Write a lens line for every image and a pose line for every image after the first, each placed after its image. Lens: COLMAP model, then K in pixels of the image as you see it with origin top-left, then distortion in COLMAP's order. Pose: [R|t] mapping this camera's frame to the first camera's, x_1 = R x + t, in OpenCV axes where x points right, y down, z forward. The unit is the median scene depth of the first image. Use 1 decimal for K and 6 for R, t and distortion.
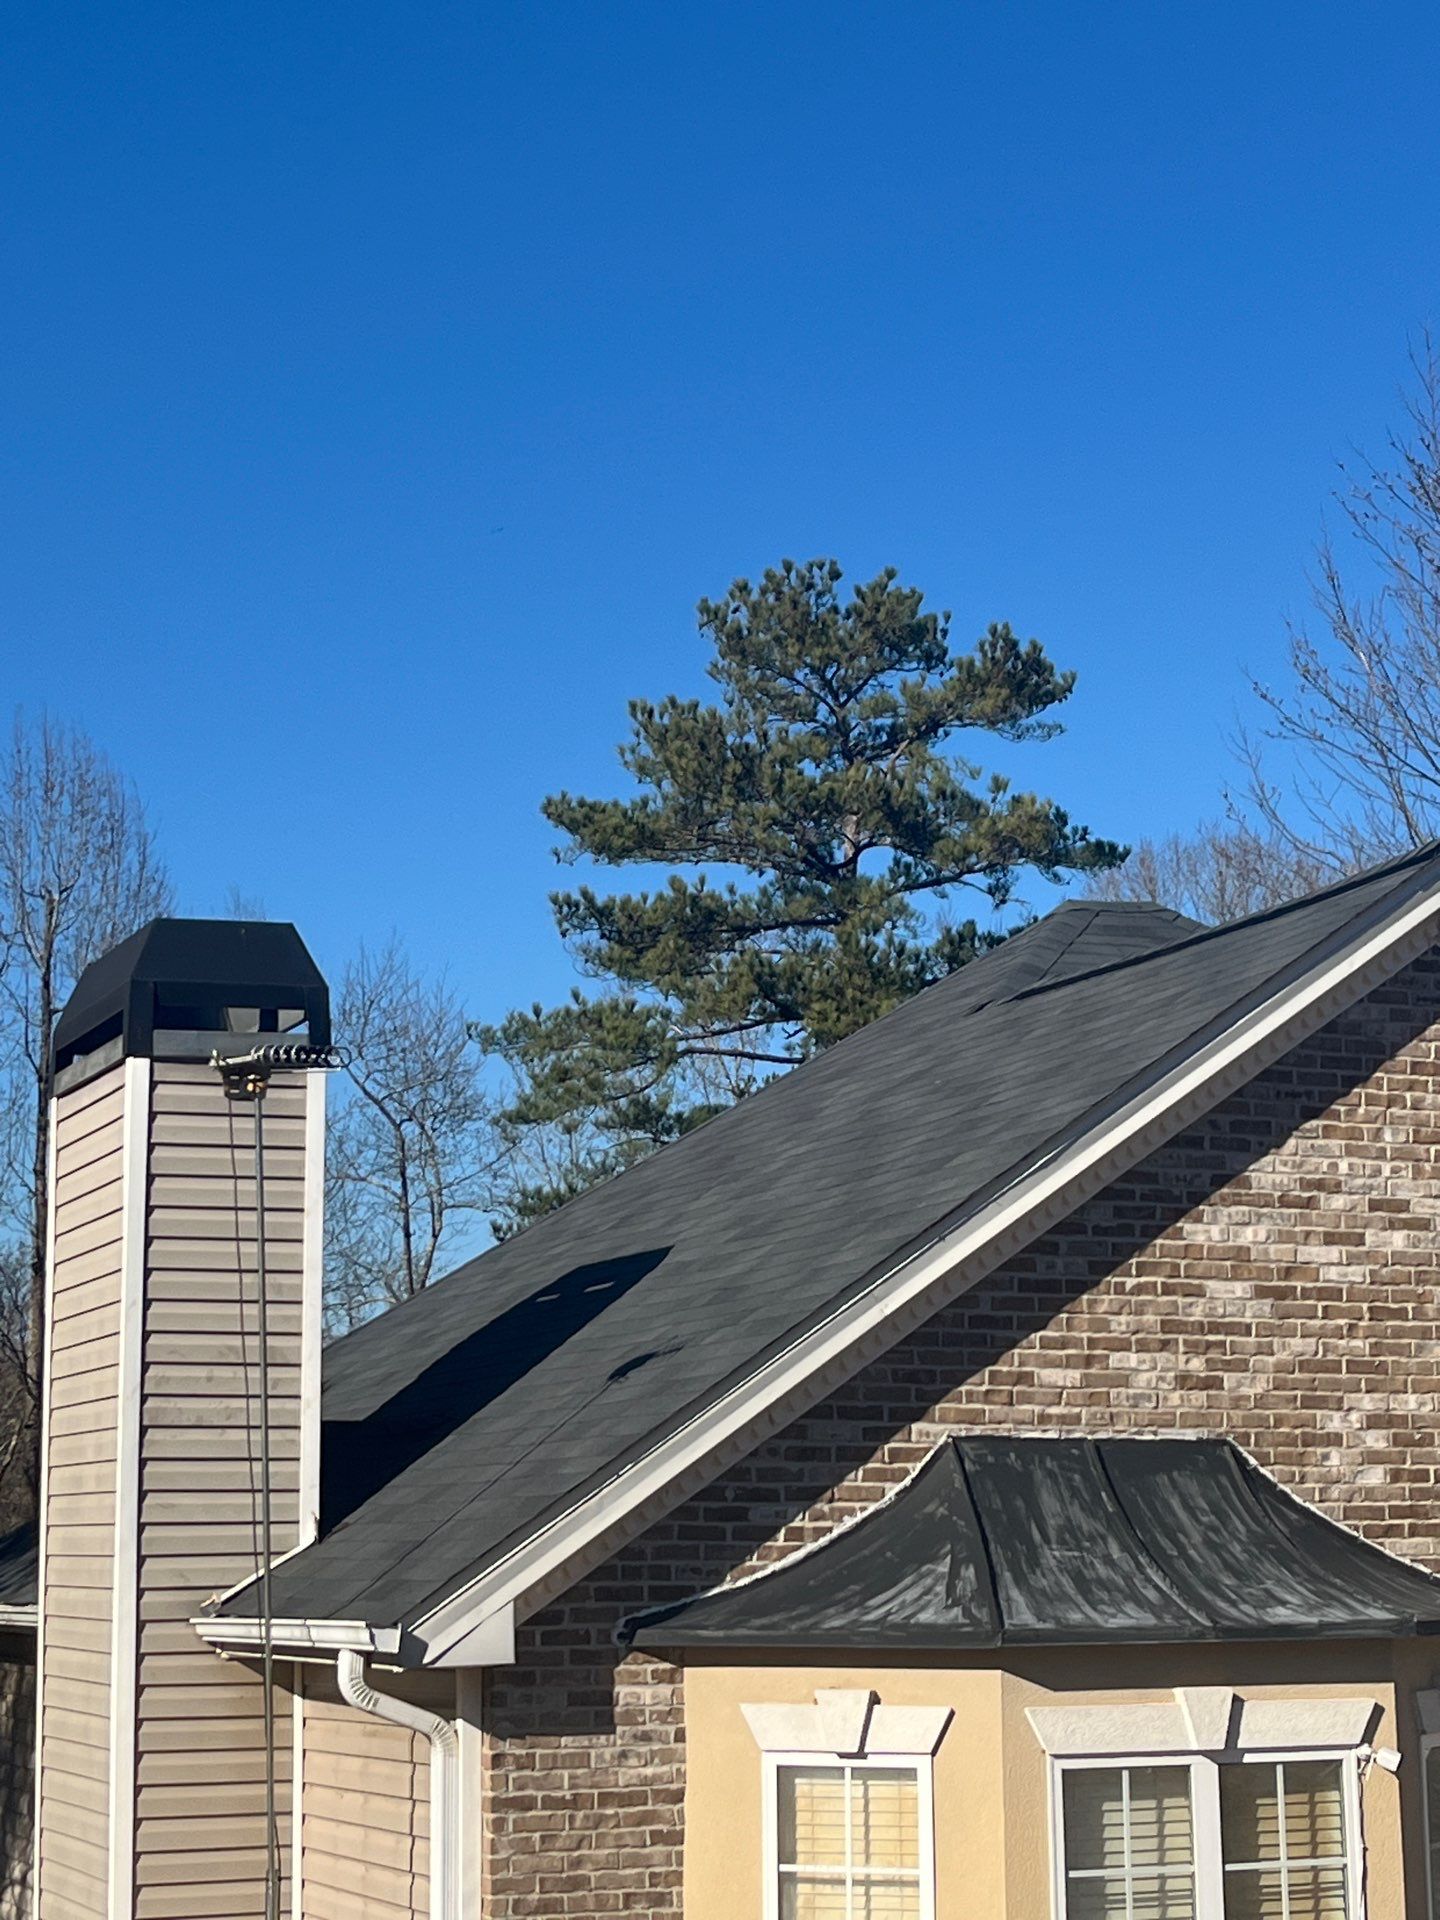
lens RADIAL K [[3558.1, 0, 720.0], [0, 3558.1, 960.0], [0, 0, 1]] dist [0.155263, -0.233022]
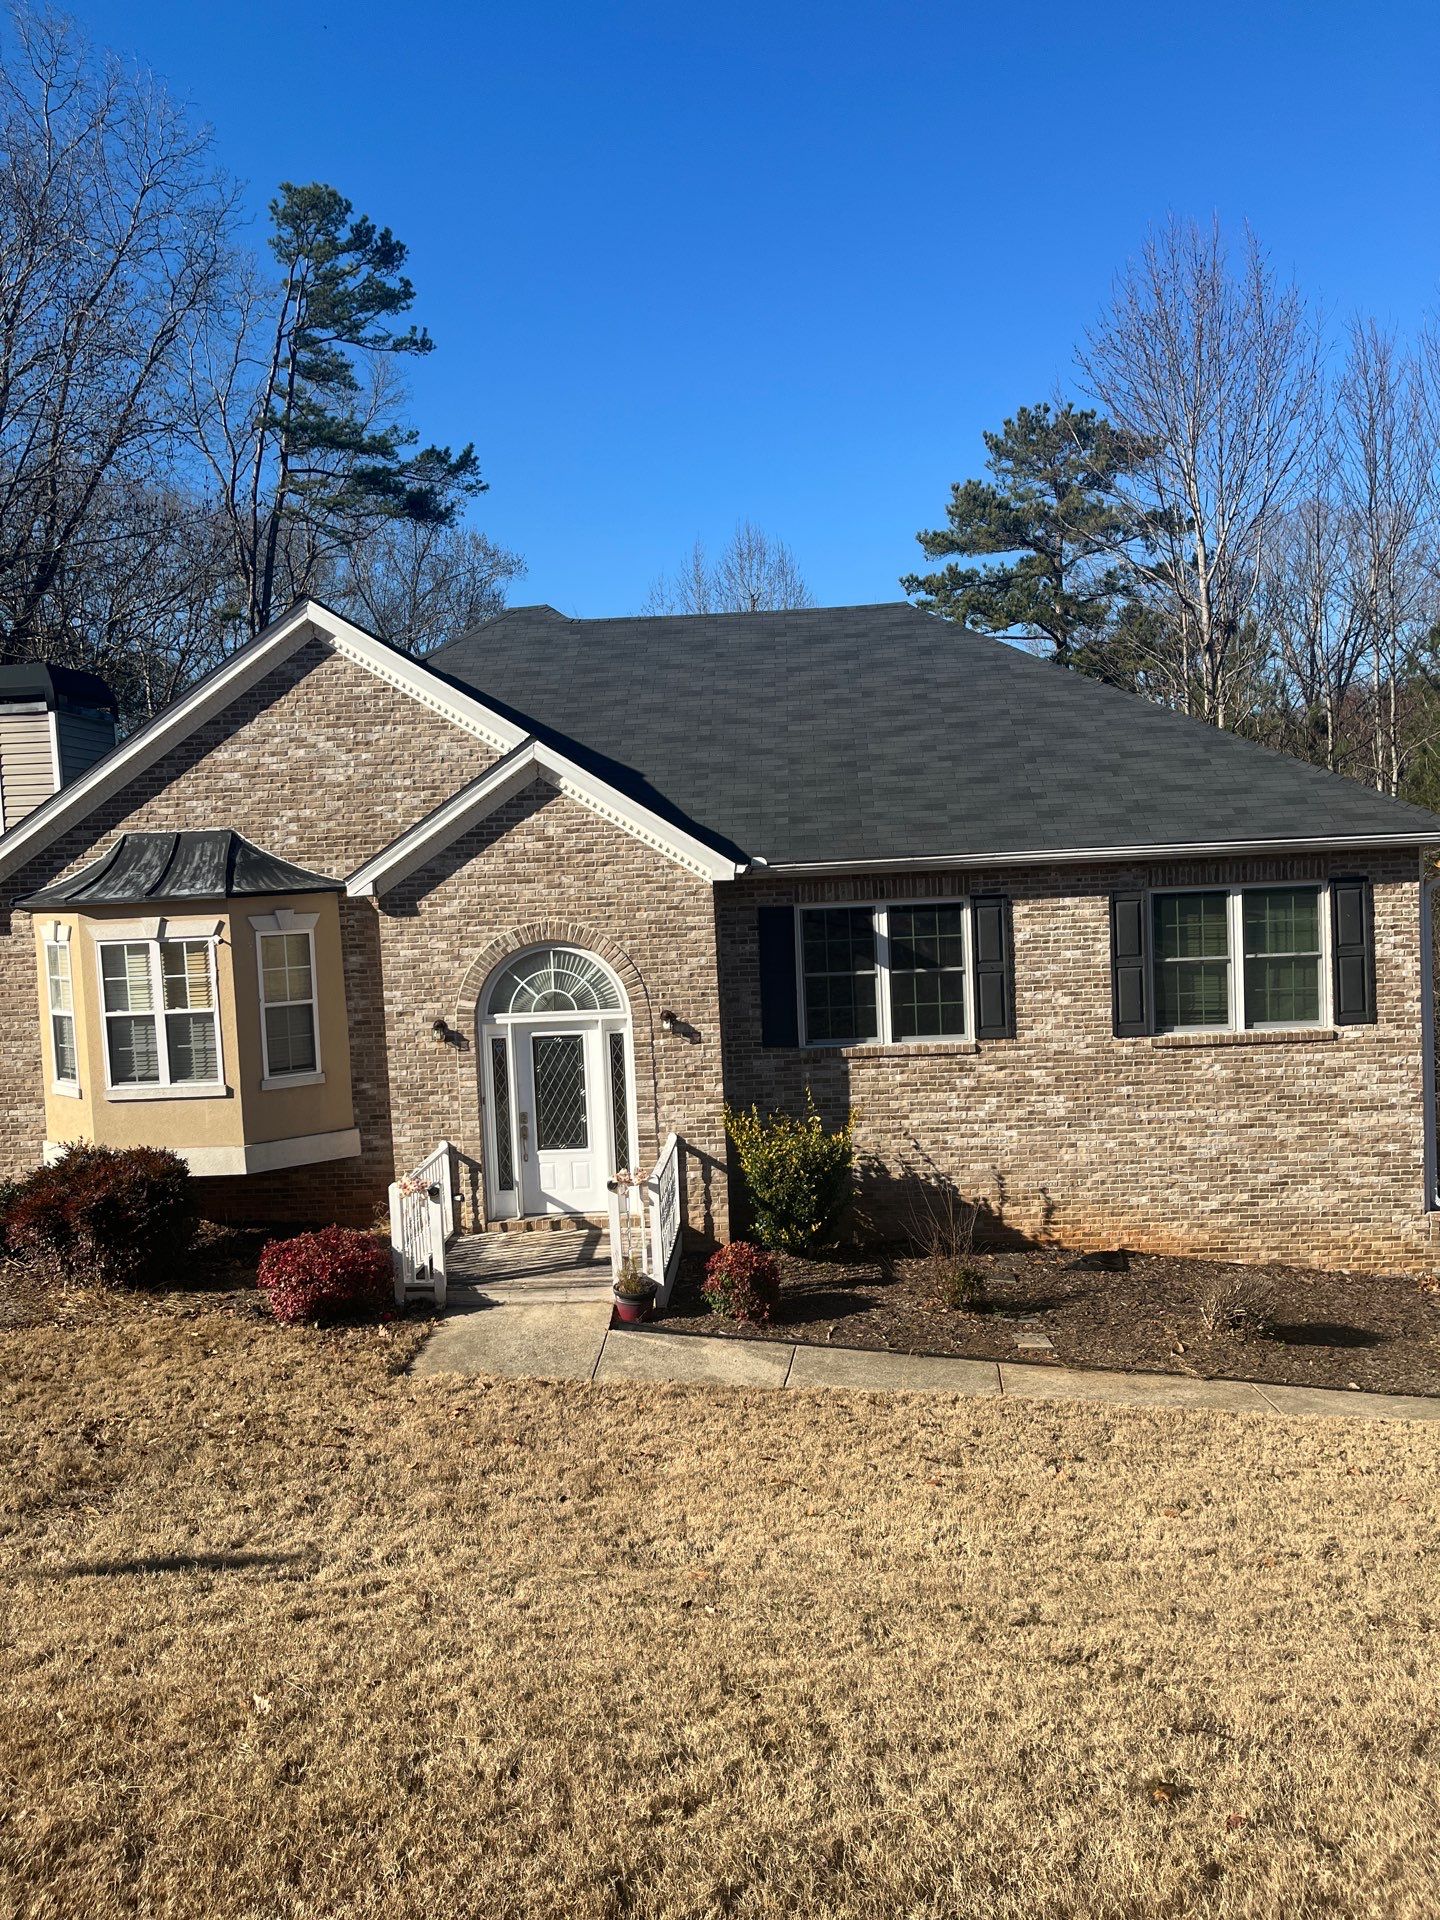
lens RADIAL K [[1464.2, 0, 720.0], [0, 1464.2, 960.0], [0, 0, 1]] dist [0.032465, -0.007721]
pose [[0.908165, -0.002754, -0.418602, 0.956326], [0.102318, 0.971108, 0.215592, 0.023988], [0.405914, -0.238624, 0.882209, 0.116041]]
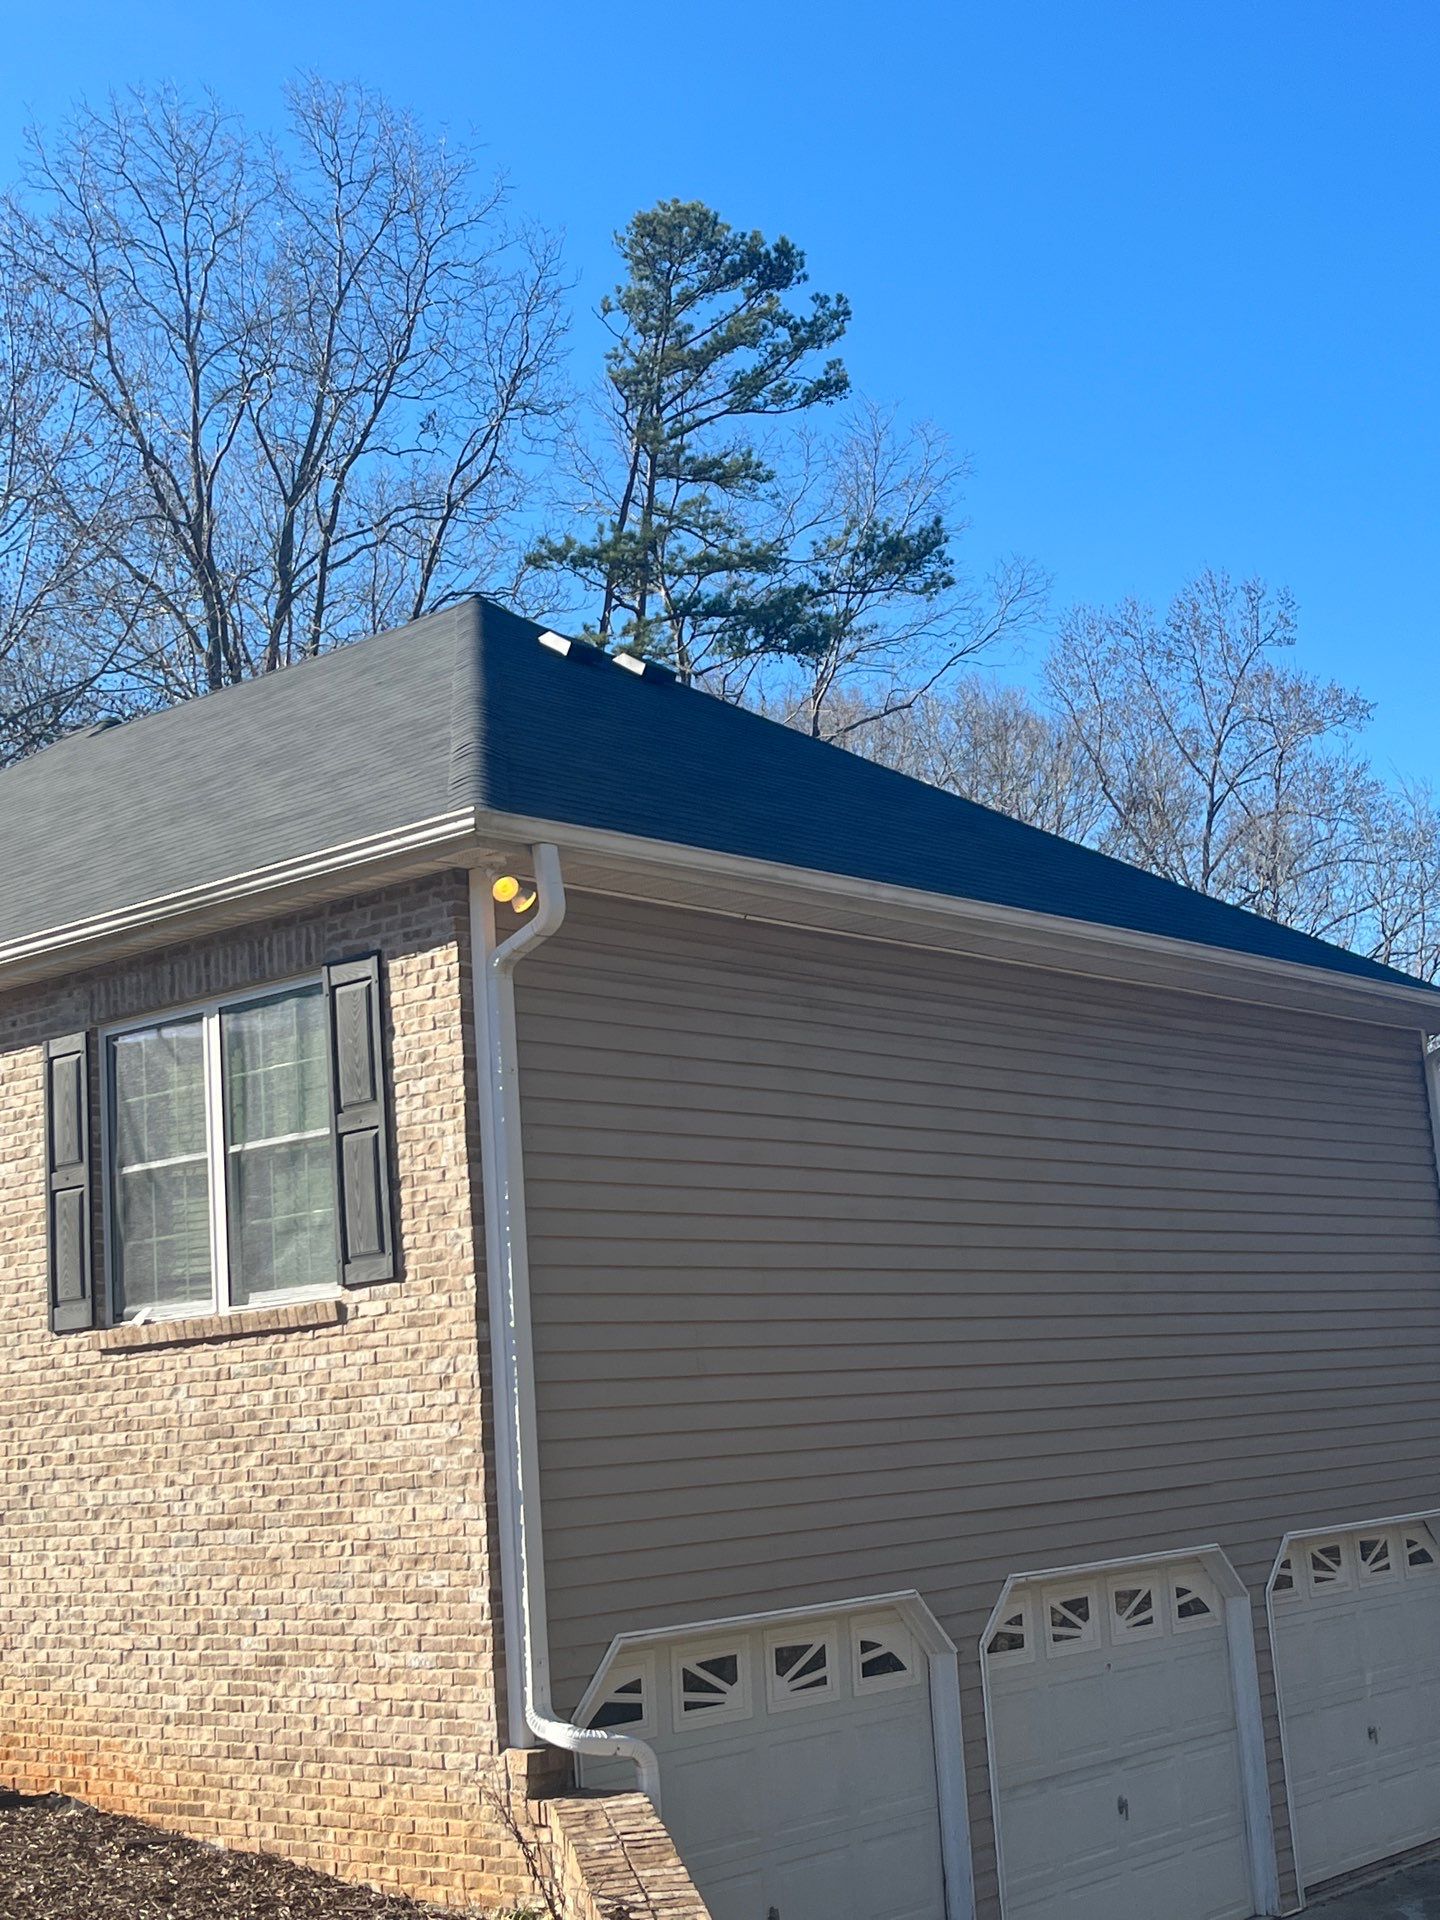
lens RADIAL K [[2514.0, 0, 720.0], [0, 2514.0, 960.0], [0, 0, 1]] dist [0.109040, -0.344470]
pose [[0.461694, -0.177816, -0.869034, 1.719413], [0.201607, 0.975097, -0.092410, 0.353198], [0.863825, -0.132538, 0.486046, 0.982311]]
